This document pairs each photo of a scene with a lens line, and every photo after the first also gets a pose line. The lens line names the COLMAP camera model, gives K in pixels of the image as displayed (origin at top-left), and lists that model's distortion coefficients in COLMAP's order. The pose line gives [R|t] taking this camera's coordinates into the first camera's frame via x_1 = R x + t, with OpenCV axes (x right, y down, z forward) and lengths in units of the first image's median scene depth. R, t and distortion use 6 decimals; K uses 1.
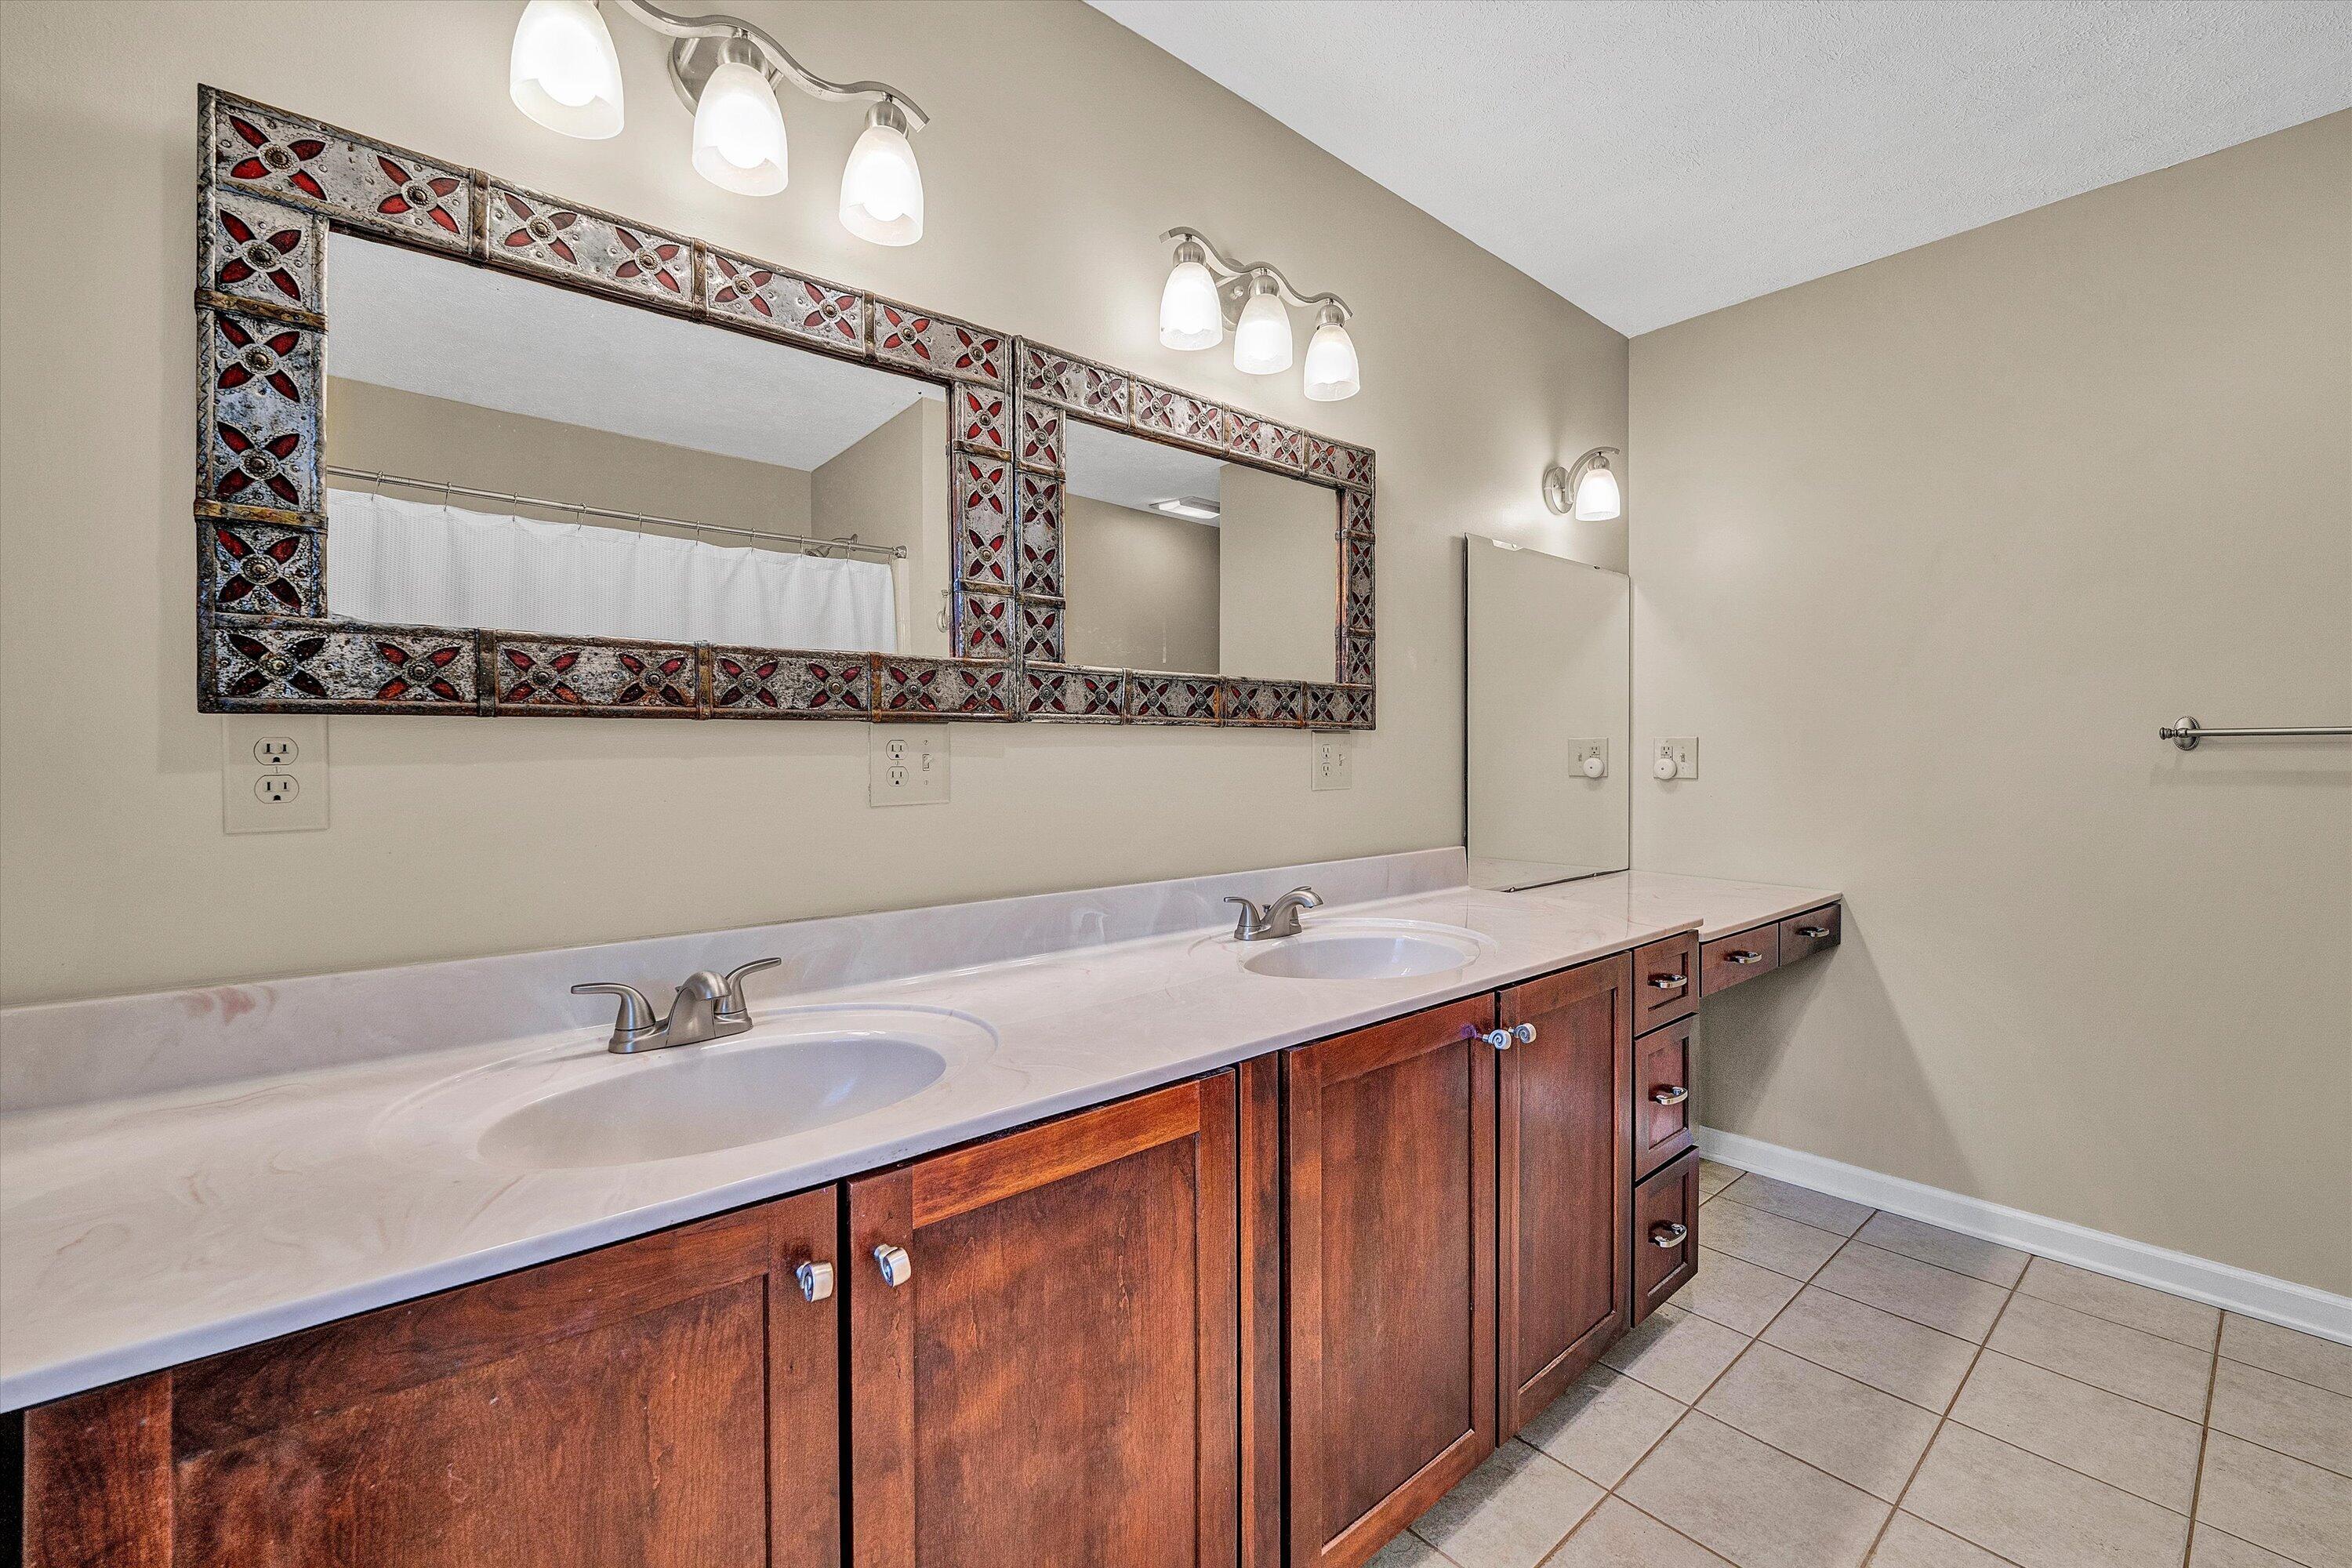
lens RADIAL K [[965.2, 0, 1176.2], [0, 965.2, 769.4], [0, 0, 1]] dist [-0.007090, -0.000446]
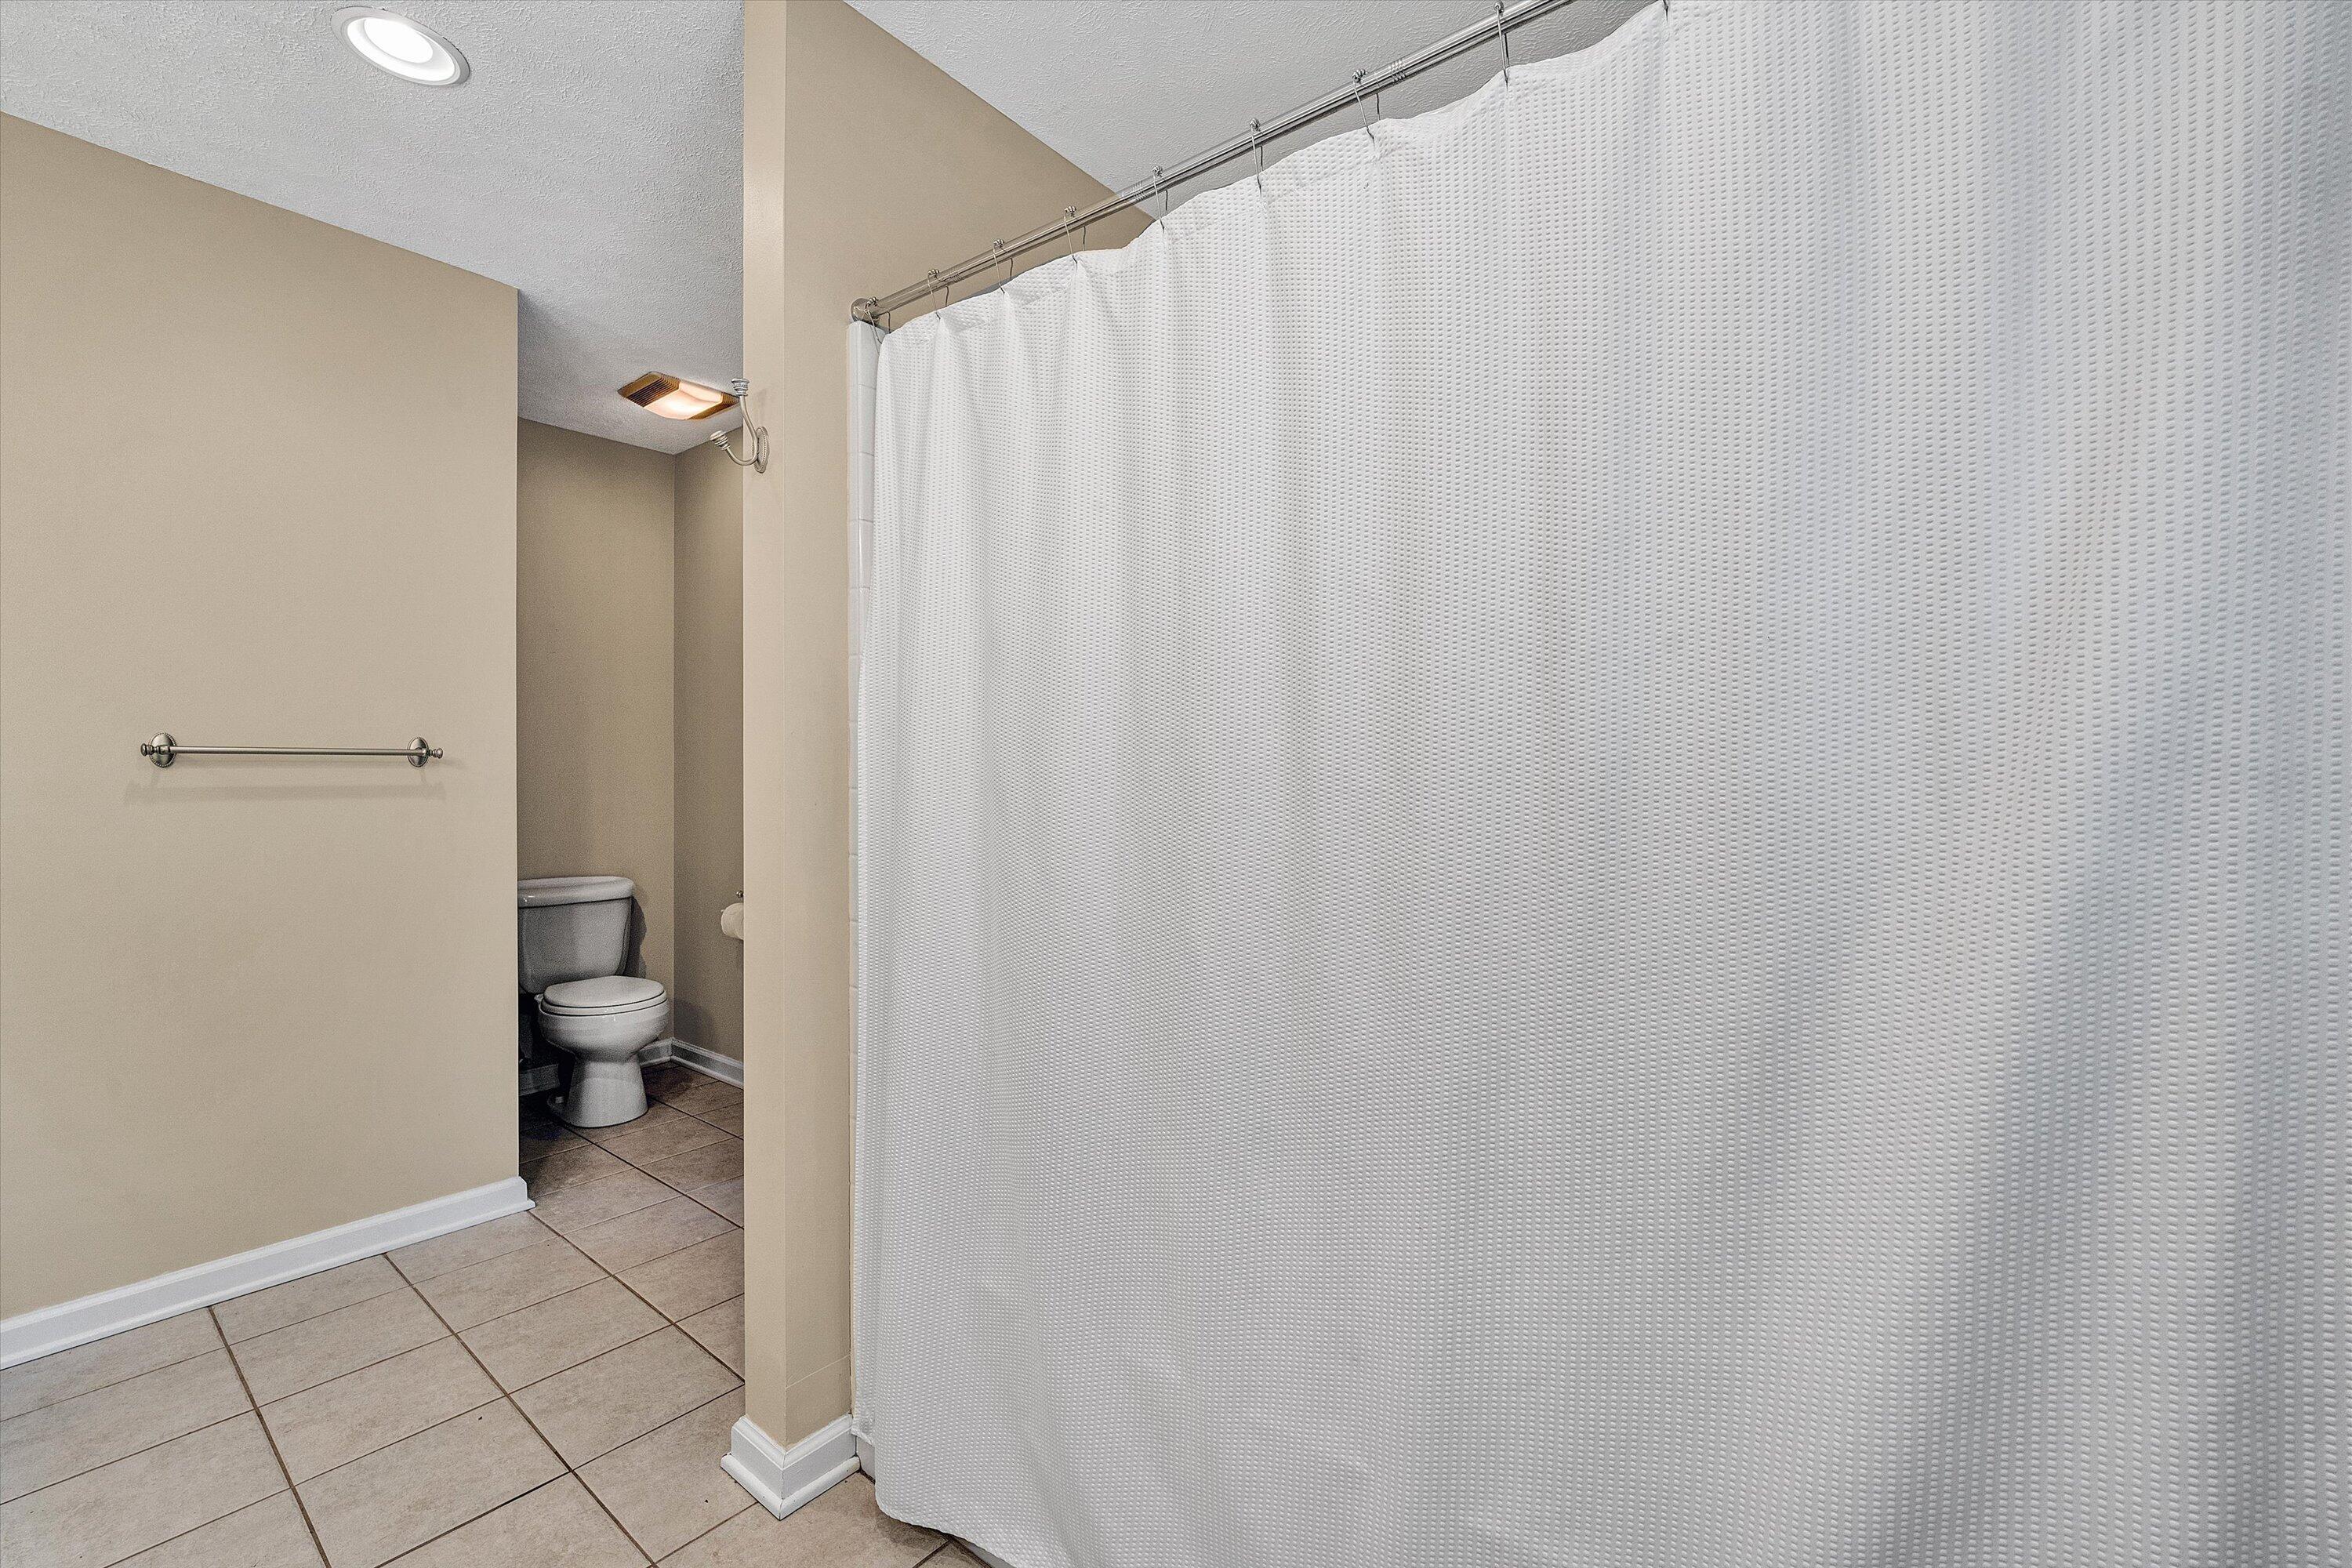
lens RADIAL K [[965.2, 0, 1176.2], [0, 965.2, 769.4], [0, 0, 1]] dist [-0.007090, -0.000446]
pose [[-0.198591, 0.003647, 0.980076, -0.383671], [0.013218, 0.999912, -0.001043, -0.007759], [-0.979993, 0.012748, -0.198622, 0.485278]]
